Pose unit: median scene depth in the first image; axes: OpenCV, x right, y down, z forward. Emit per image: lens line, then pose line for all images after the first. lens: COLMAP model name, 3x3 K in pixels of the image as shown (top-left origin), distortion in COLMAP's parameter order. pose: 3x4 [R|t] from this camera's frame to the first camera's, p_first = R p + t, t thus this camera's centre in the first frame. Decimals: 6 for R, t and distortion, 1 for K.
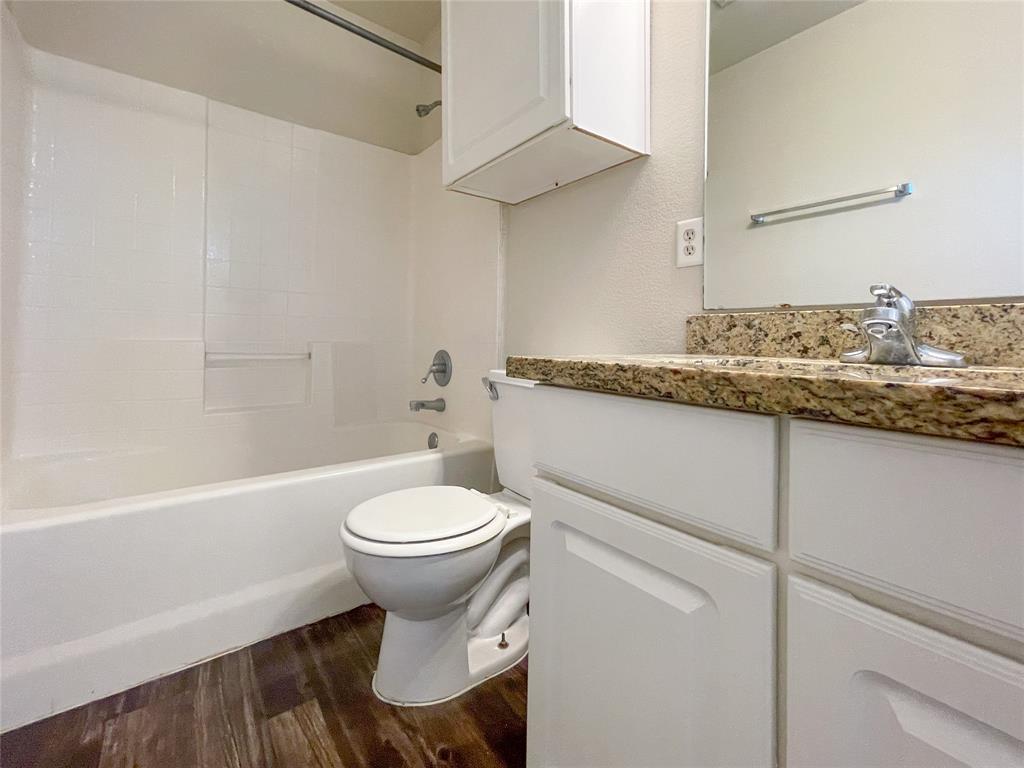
lens RADIAL K [[437.9, 0, 514.2], [0, 437.9, 398.3], [0, 0, 1]] dist [-0.001912, -0.000067]
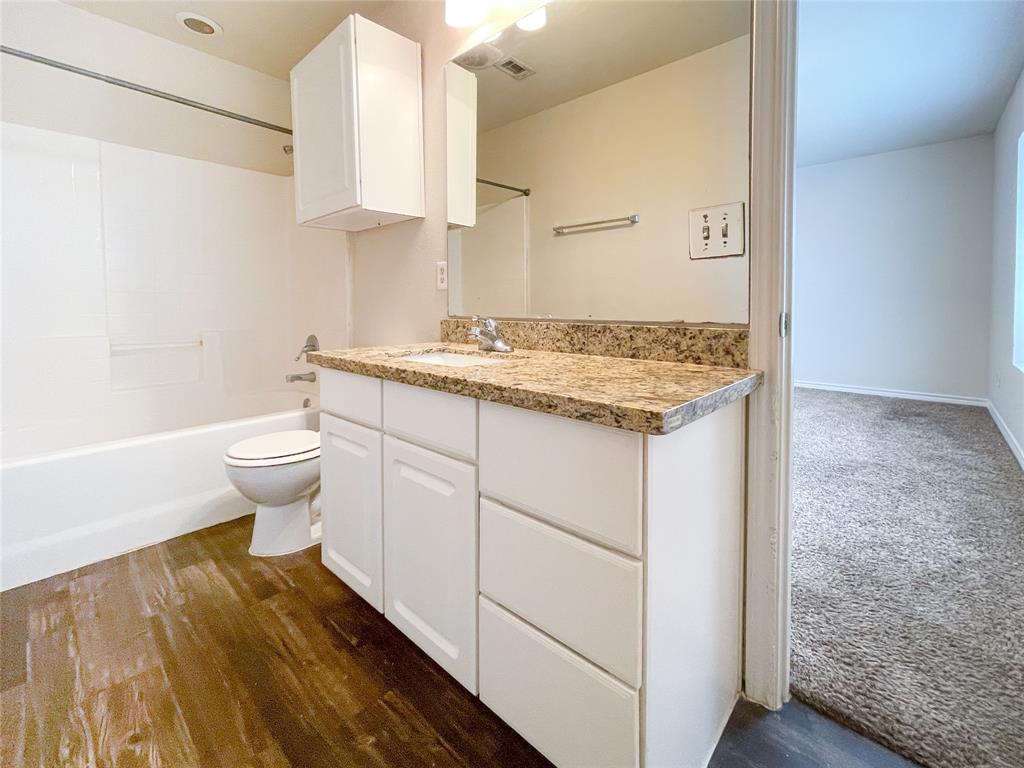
lens RADIAL K [[435.7, 0, 513.2], [0, 435.7, 368.3], [0, 0, 1]] dist [0.001673, 0.000096]
pose [[0.985113, -0.041997, 0.166698, 0.380677], [0.040028, 0.999084, 0.015156, -0.011102], [-0.167181, -0.008258, 0.985892, -0.723342]]
